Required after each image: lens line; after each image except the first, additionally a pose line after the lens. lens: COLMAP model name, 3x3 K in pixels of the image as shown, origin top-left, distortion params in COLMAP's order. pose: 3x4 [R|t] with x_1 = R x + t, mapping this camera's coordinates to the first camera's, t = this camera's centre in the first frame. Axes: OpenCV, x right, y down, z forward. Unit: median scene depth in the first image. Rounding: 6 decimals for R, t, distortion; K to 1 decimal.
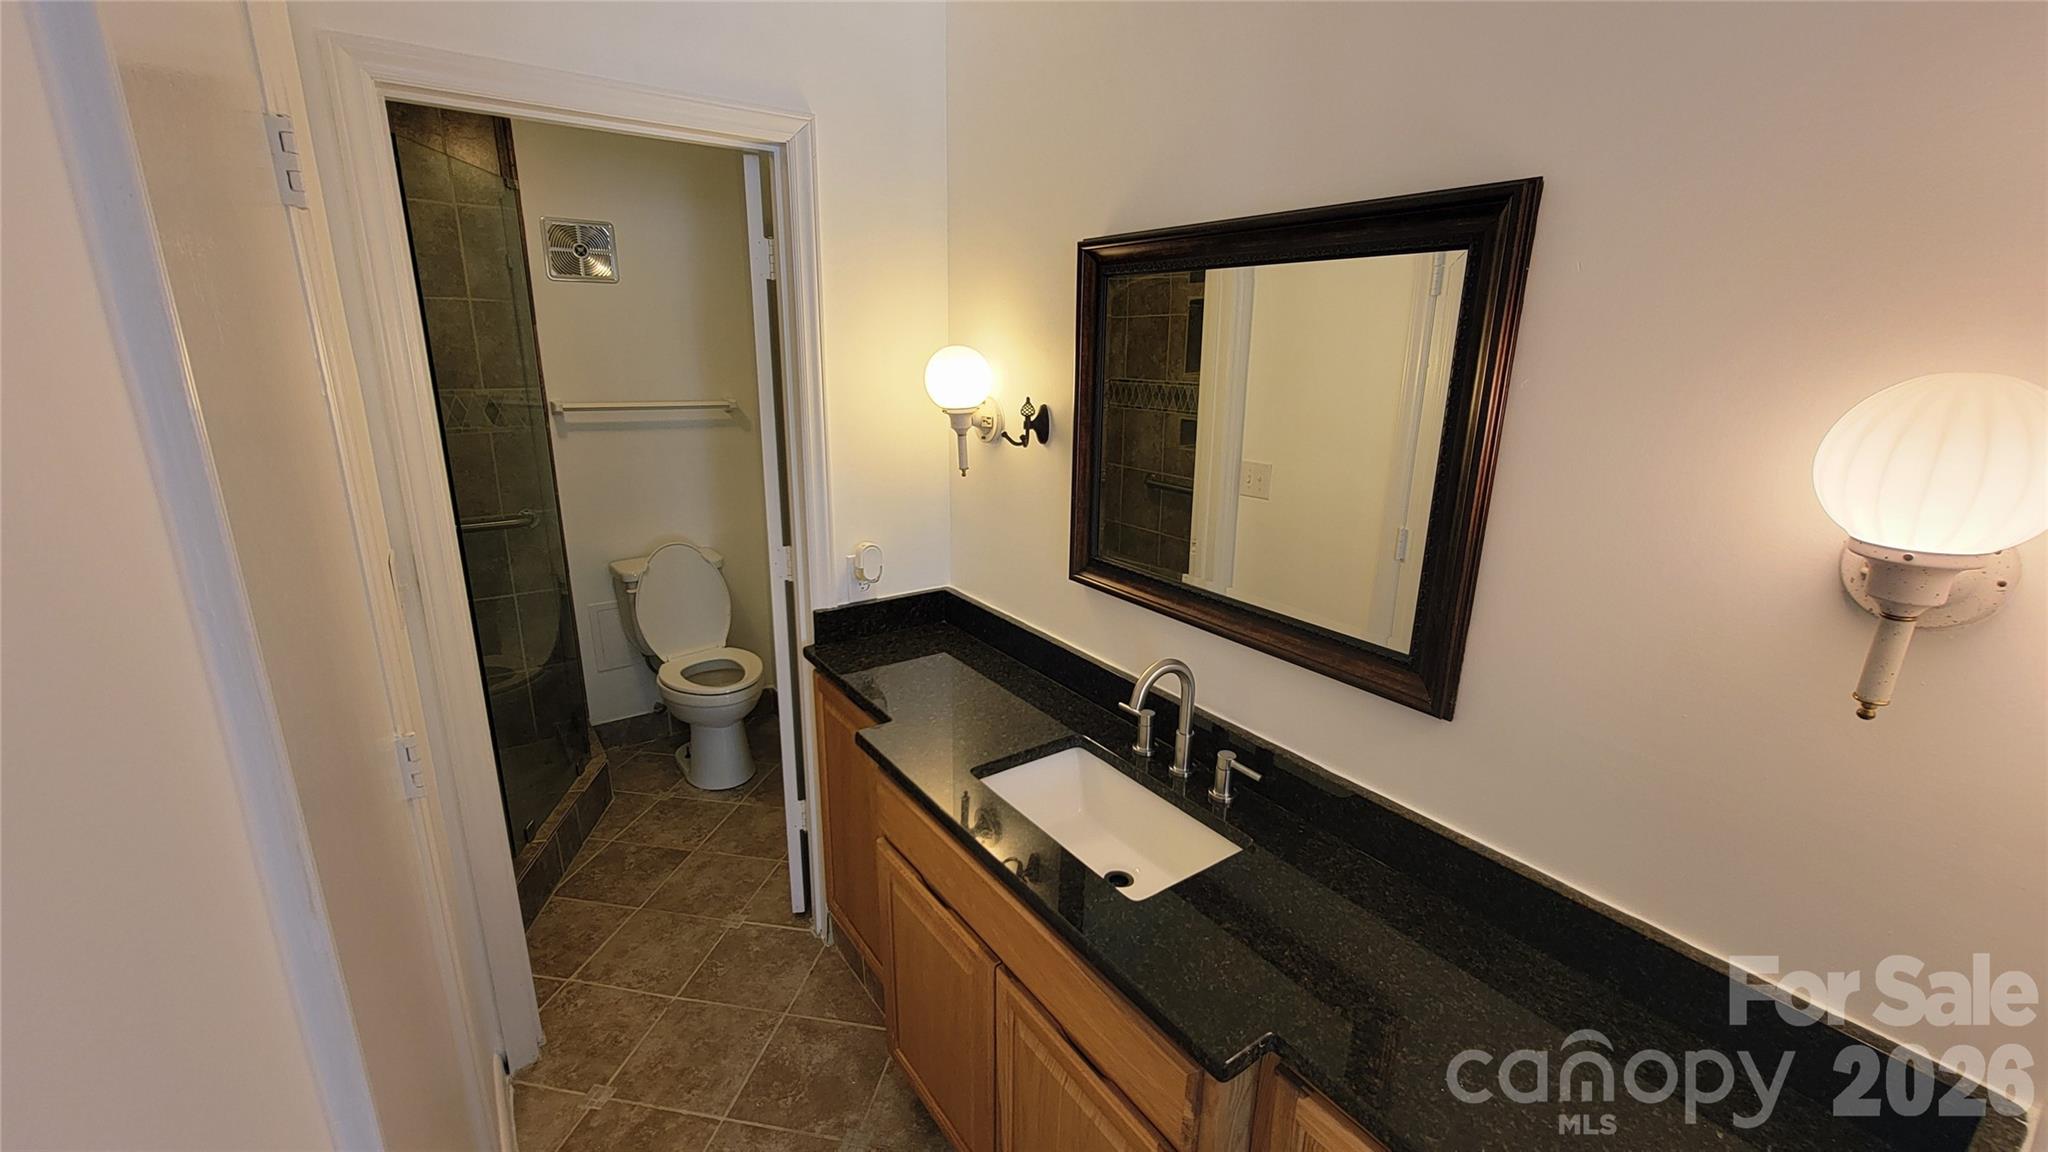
lens RADIAL K [[833.4, 0, 1032.2], [0, 833.4, 577.8], [0, 0, 1]] dist [-0.004589, 0.000698]
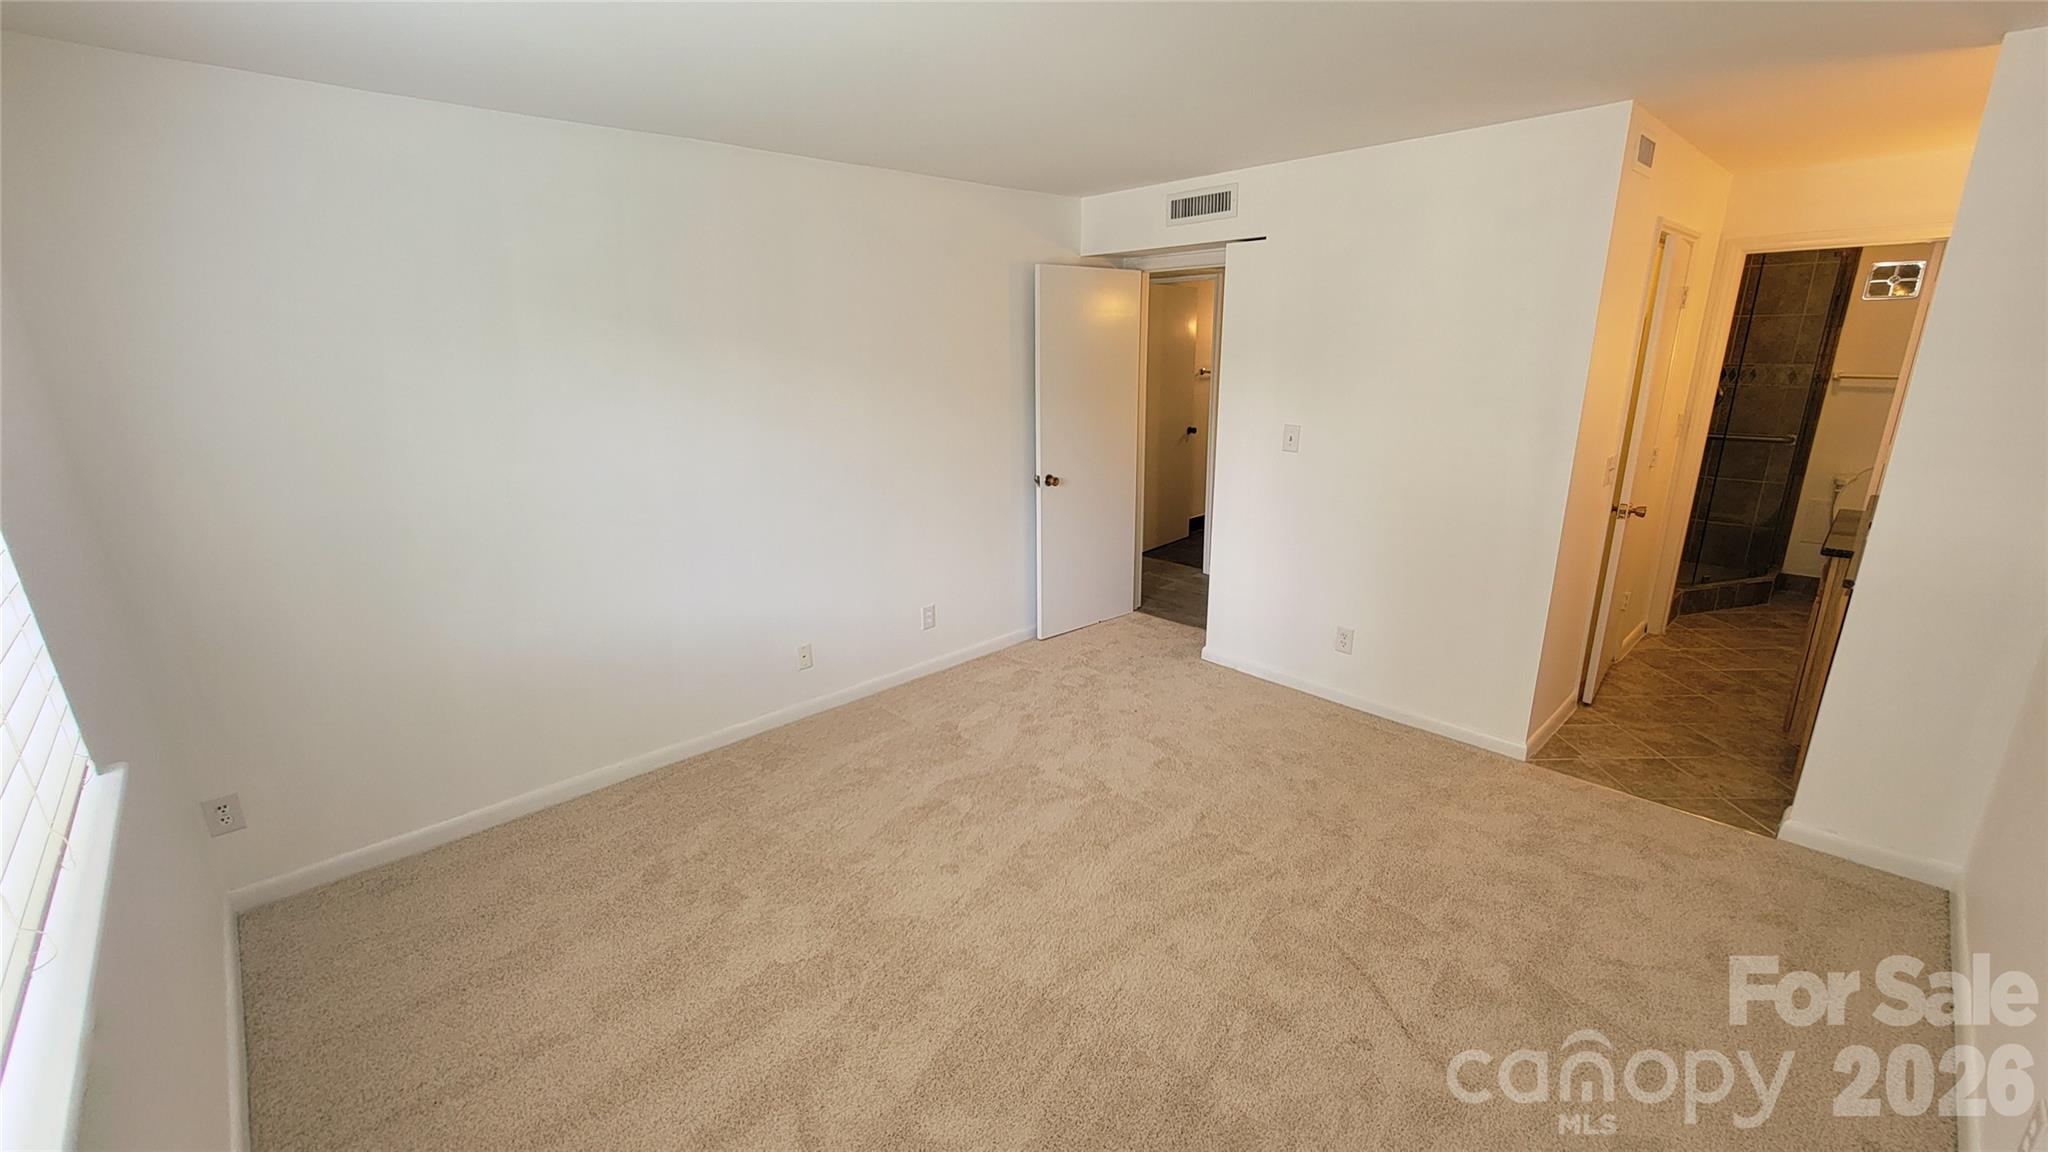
lens RADIAL K [[821.2, 0, 1024.0], [0, 821.2, 576.0], [0, 0, 1]] dist [0.001842, 0.000316]
pose [[0.144280, 0.256980, -0.955586, 1.251504], [-0.245149, 0.944869, 0.217084, 0.309756], [0.958689, 0.202940, 0.199324, -1.166677]]
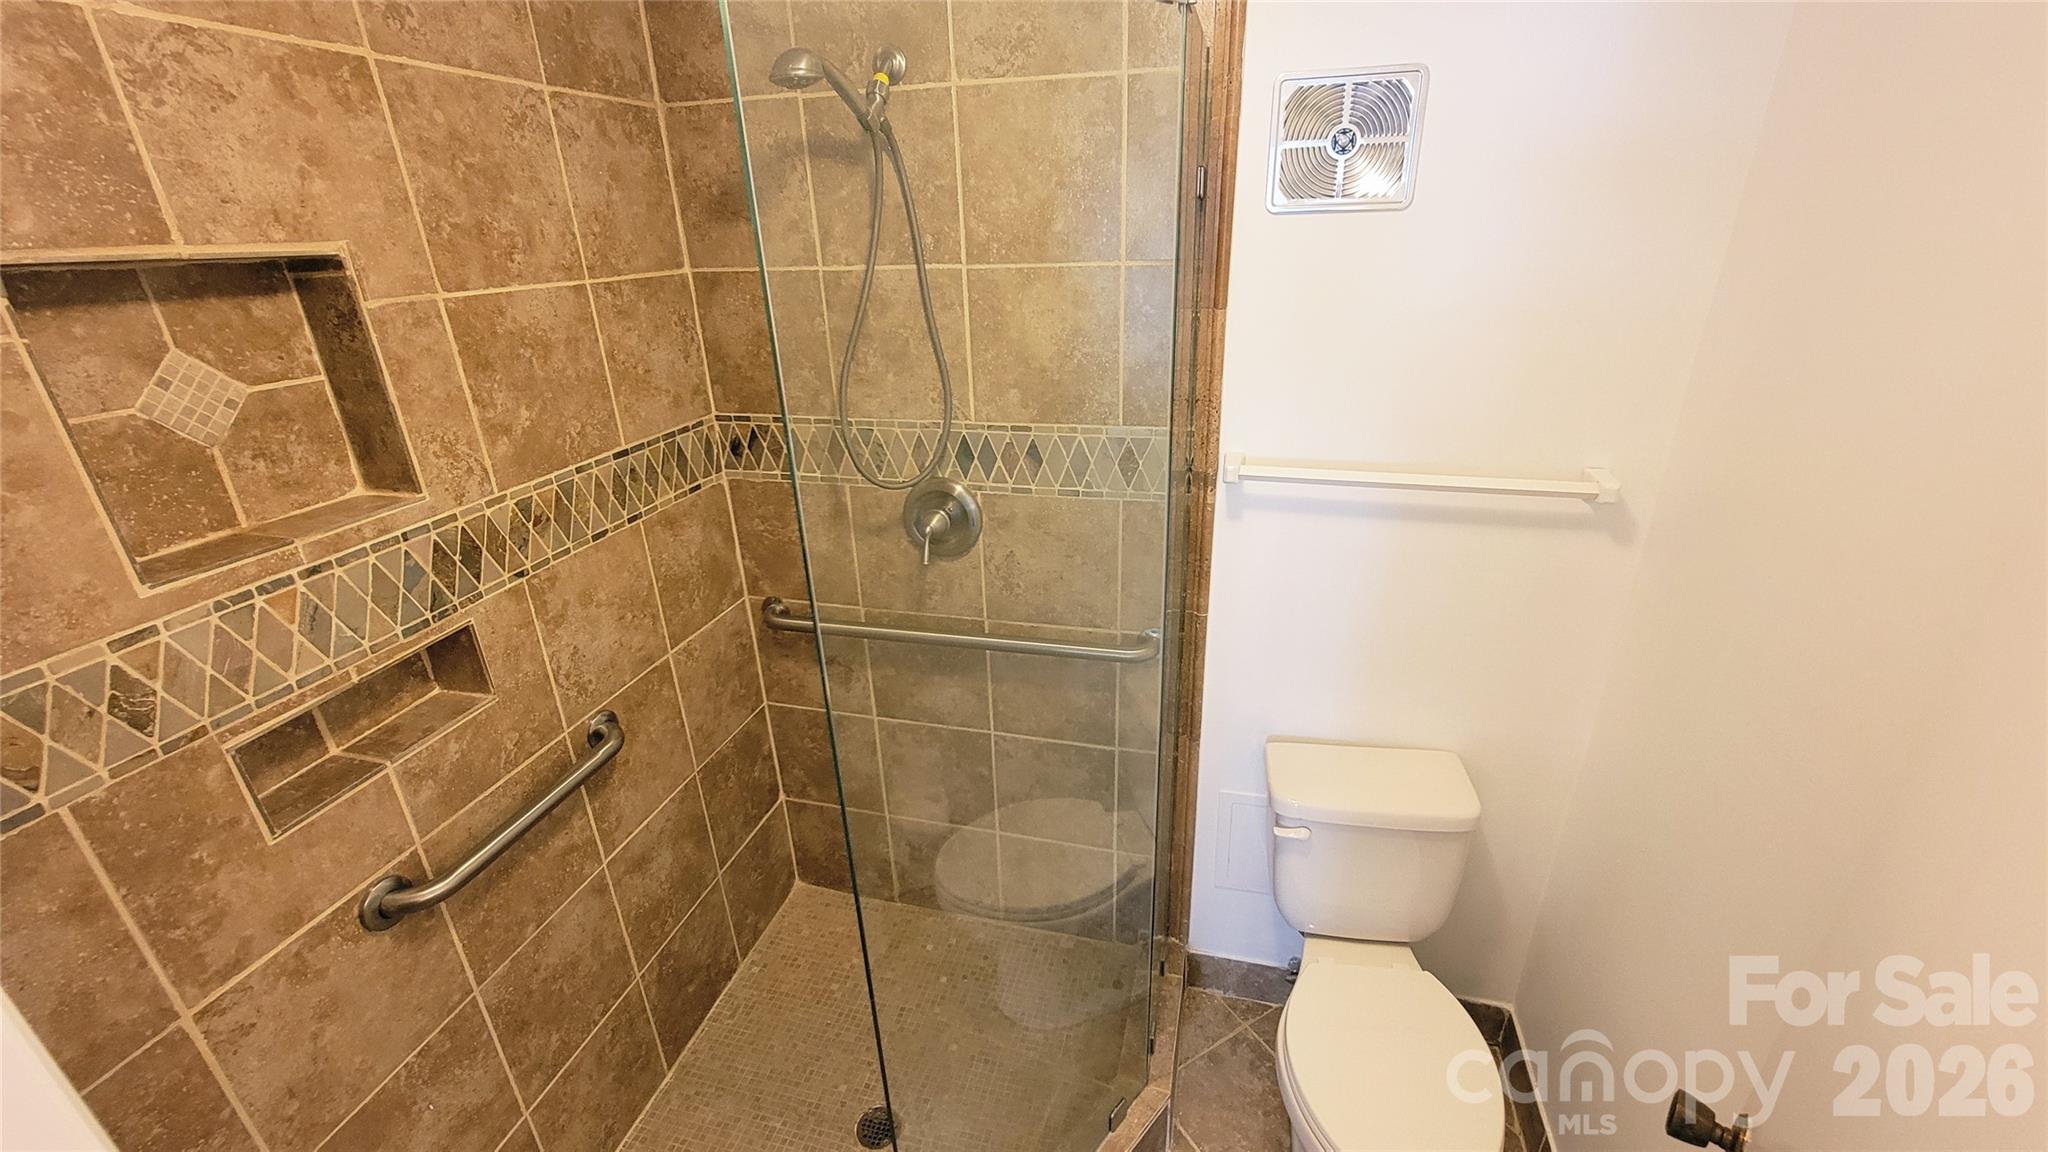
lens RADIAL K [[829.1, 0, 1033.9], [0, 829.1, 577.7], [0, 0, 1]] dist [-0.013583, 0.003978]
pose [[0.644034, 0.266290, -0.717154, -0.366874], [-0.166849, 0.963786, 0.208031, -0.317720], [0.746580, -0.014323, 0.665141, 0.790221]]
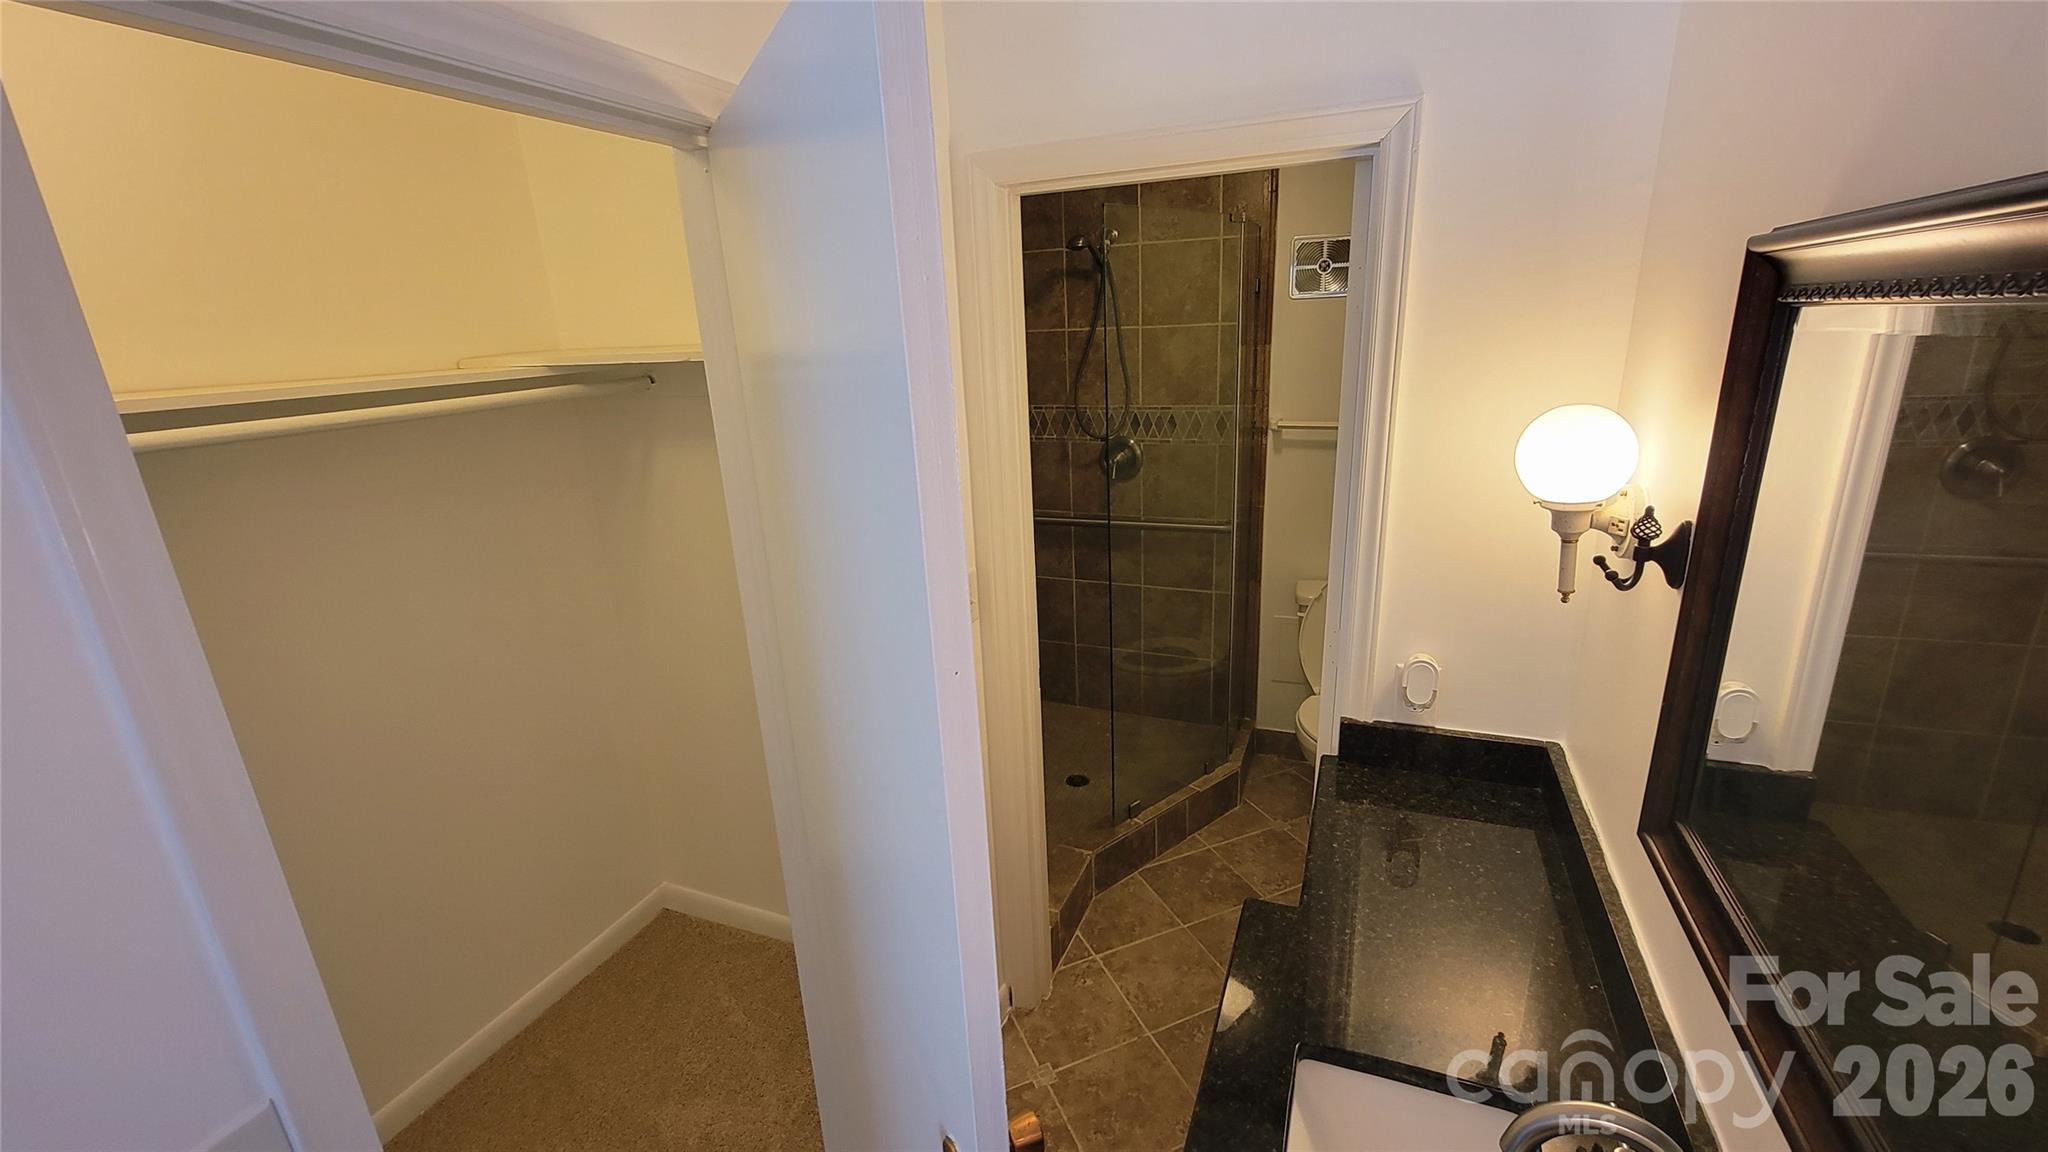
lens RADIAL K [[833.4, 0, 1032.2], [0, 833.4, 577.8], [0, 0, 1]] dist [-0.004589, 0.000698]
pose [[0.538326, 0.205082, -0.817403, 0.205048], [-0.176727, 0.975843, 0.128445, -0.139281], [0.823998, 0.075312, 0.561565, 0.269181]]
